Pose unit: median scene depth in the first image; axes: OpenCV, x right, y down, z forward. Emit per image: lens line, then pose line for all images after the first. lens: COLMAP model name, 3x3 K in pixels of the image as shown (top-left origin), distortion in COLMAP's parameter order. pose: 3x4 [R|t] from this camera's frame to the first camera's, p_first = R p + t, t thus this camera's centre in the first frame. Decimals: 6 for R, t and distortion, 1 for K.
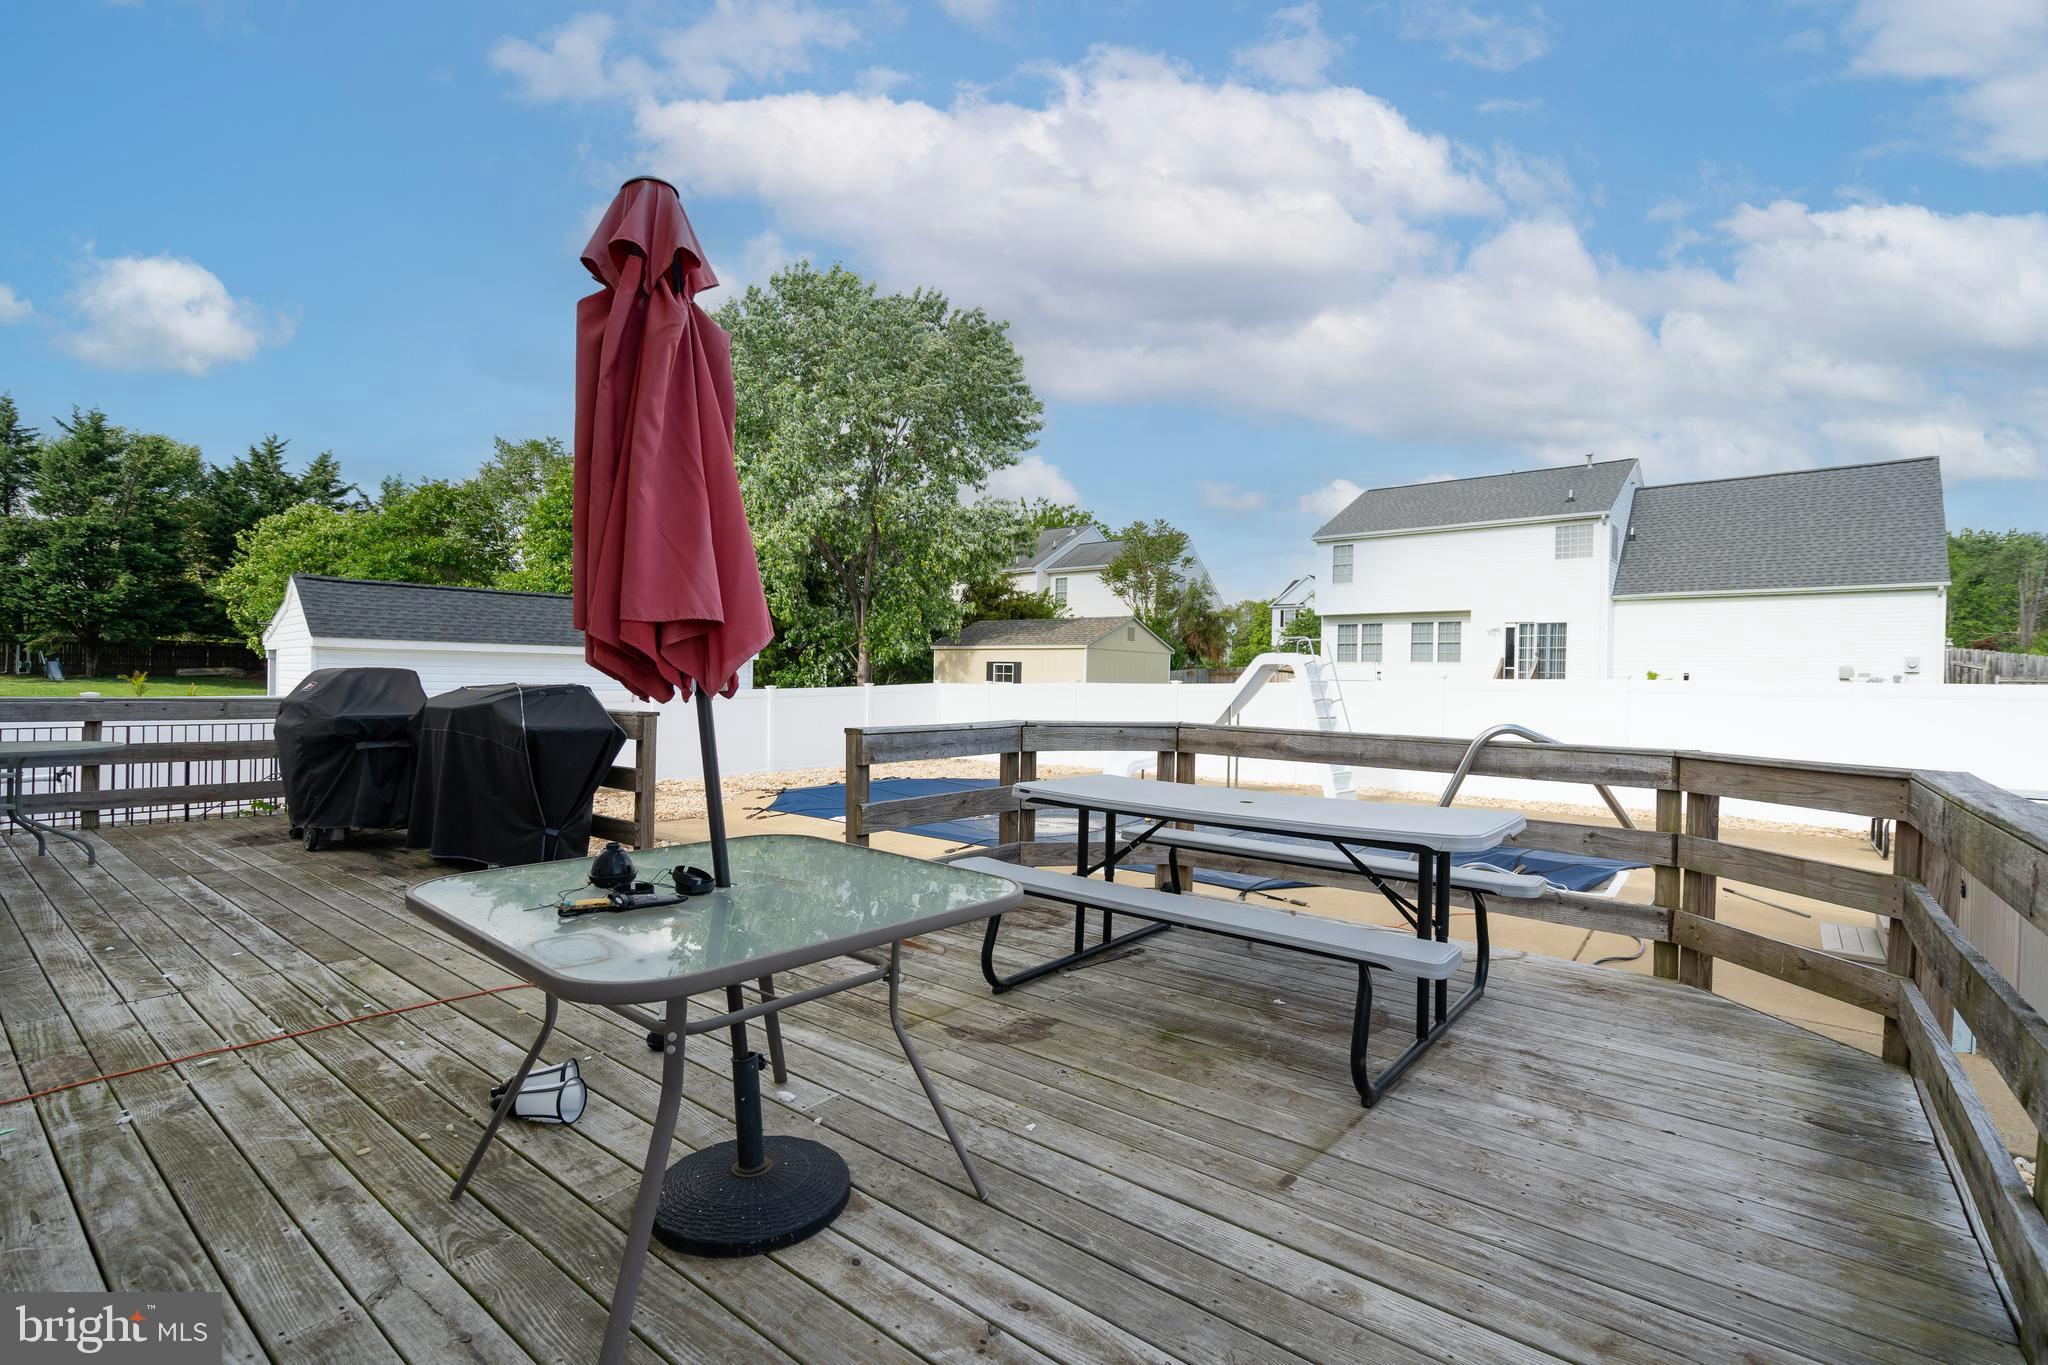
lens RADIAL K [[926.6, 0, 1021.8], [0, 926.6, 694.4], [0, 0, 1]] dist [-0.002979, 0.005059]
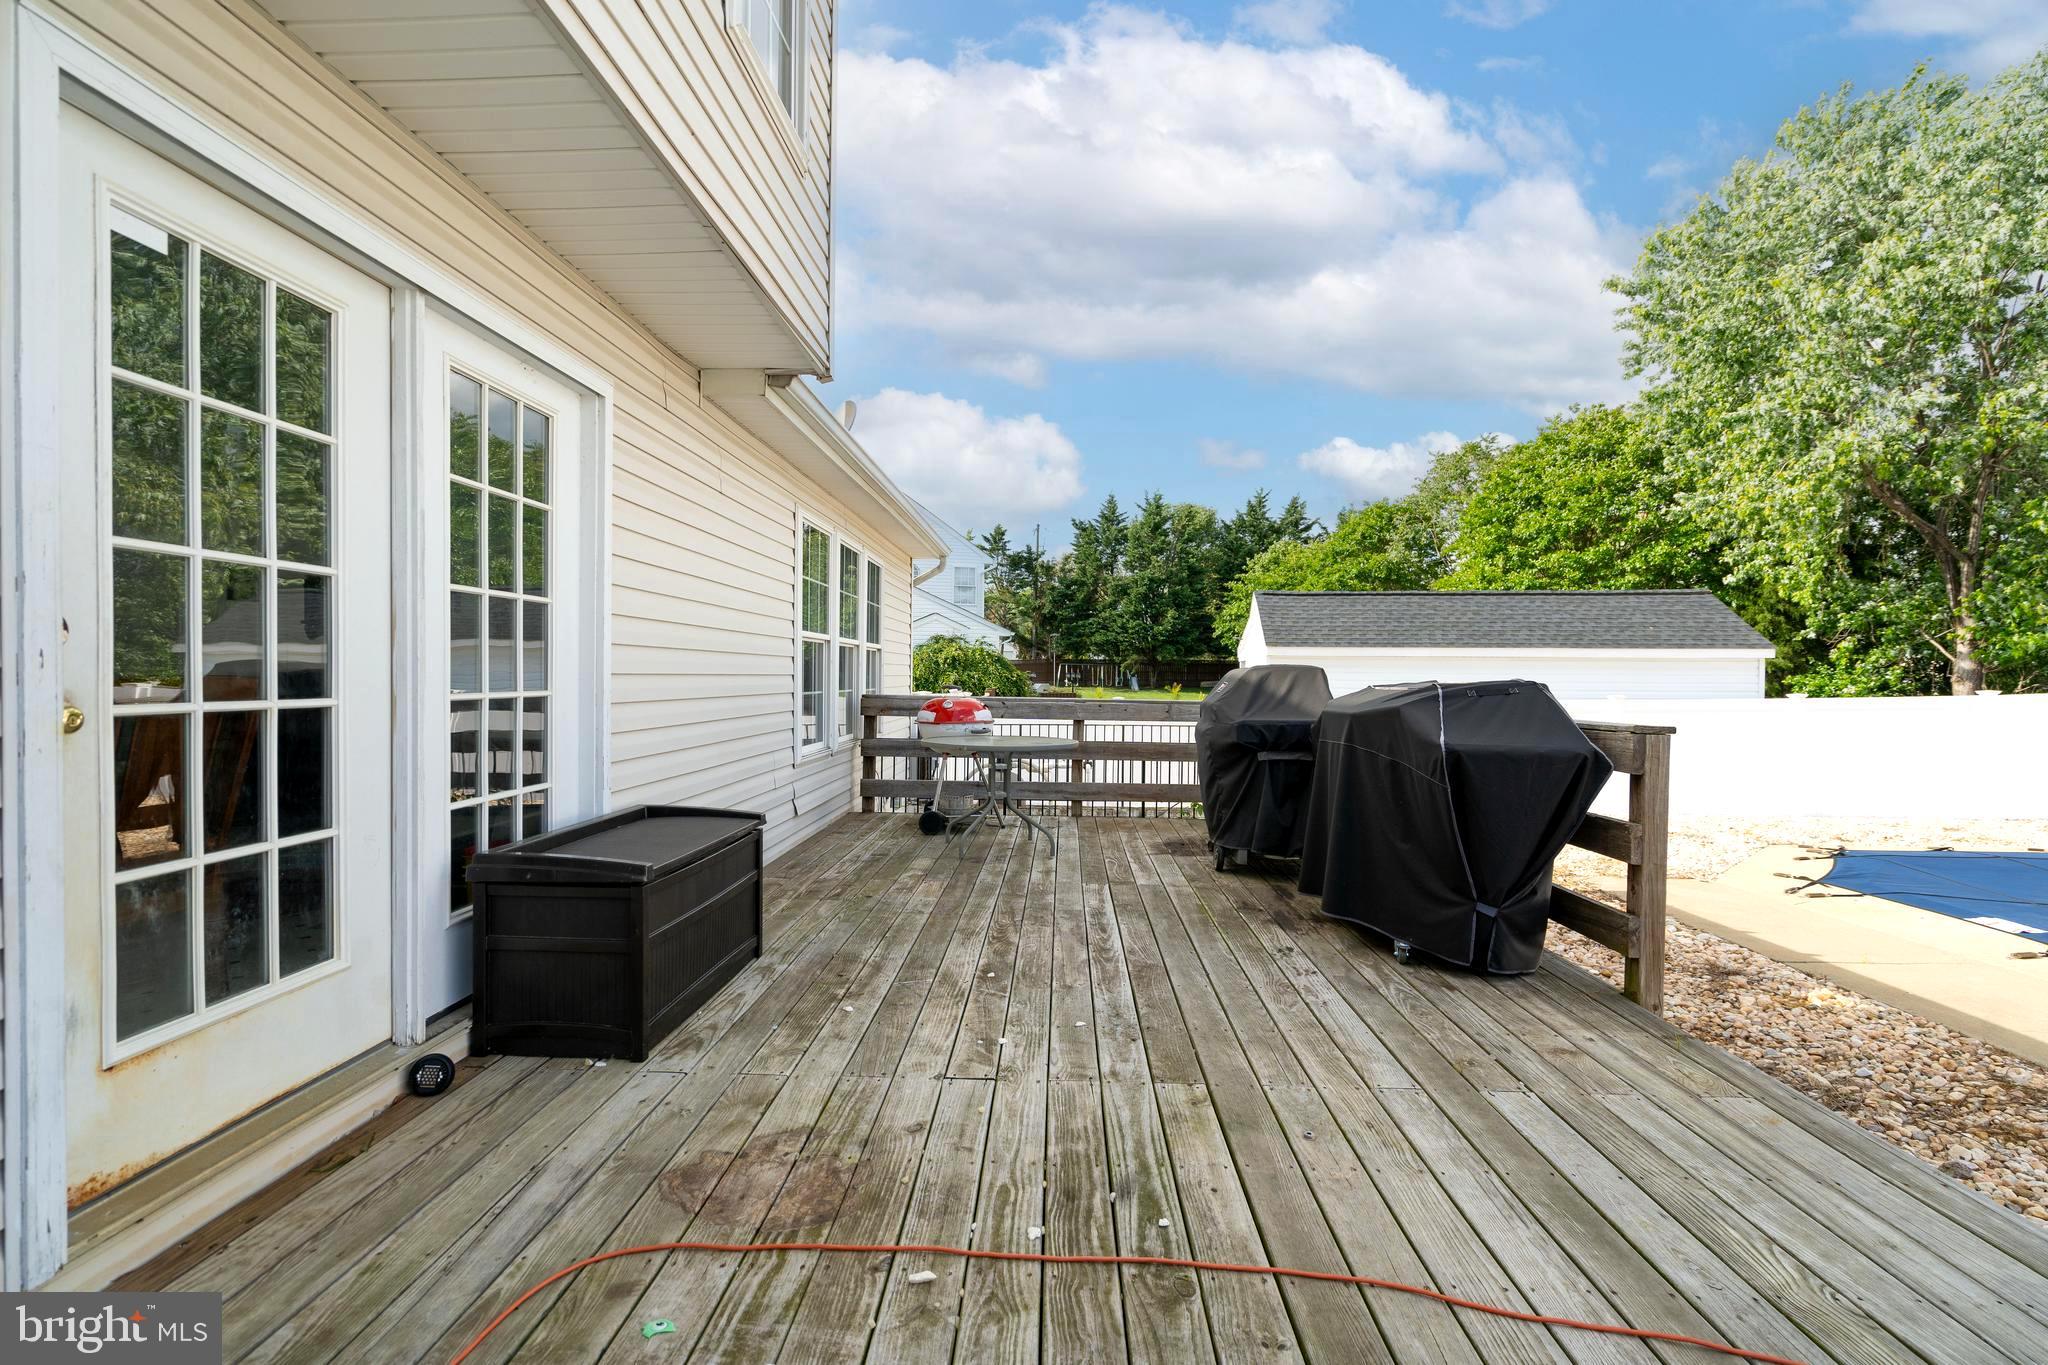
lens RADIAL K [[921.0, 0, 1017.6], [0, 921.0, 676.1], [0, 0, 1]] dist [-0.010576, 0.000784]
pose [[0.586071, -0.014534, -0.810129, -0.144556], [-0.011171, 0.999599, -0.026014, 0.005949], [0.810183, 0.024296, 0.585674, 0.288682]]
